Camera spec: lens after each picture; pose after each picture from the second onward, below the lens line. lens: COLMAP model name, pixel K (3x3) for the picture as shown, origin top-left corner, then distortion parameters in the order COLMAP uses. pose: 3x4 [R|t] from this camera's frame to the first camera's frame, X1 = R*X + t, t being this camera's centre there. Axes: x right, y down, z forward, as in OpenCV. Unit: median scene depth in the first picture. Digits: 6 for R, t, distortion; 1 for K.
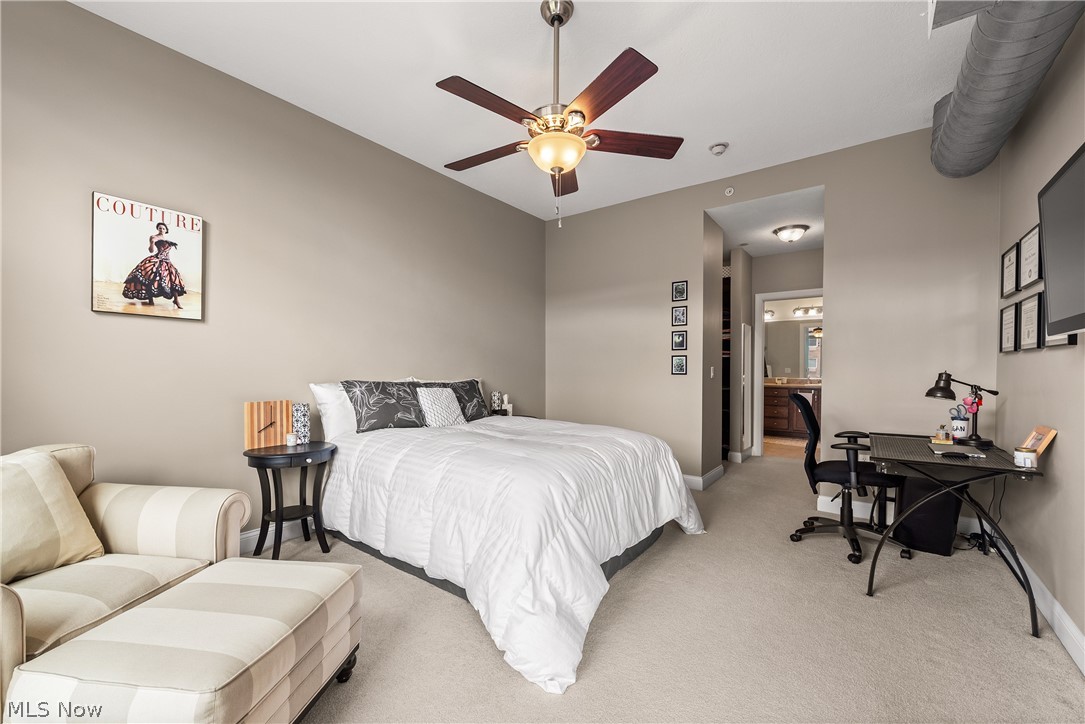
lens RADIAL K [[435.9, 0, 542.5], [0, 435.9, 362.0], [0, 0, 1]] dist [-0.000288, 0.000005]
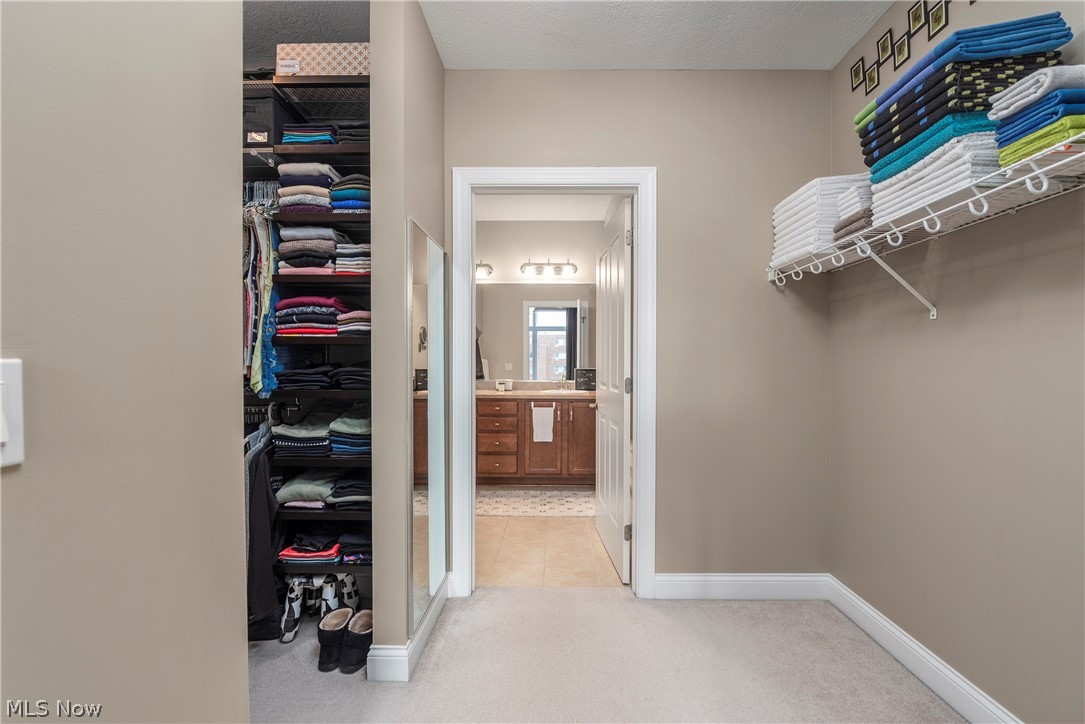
lens RADIAL K [[435.9, 0, 542.5], [0, 435.9, 362.0], [0, 0, 1]] dist [-0.000288, 0.000005]
pose [[0.816175, -0.014401, 0.577626, 0.260185], [0.000923, 0.999721, 0.023620, -0.001876], [-0.577804, -0.018744, 0.815960, 0.508351]]
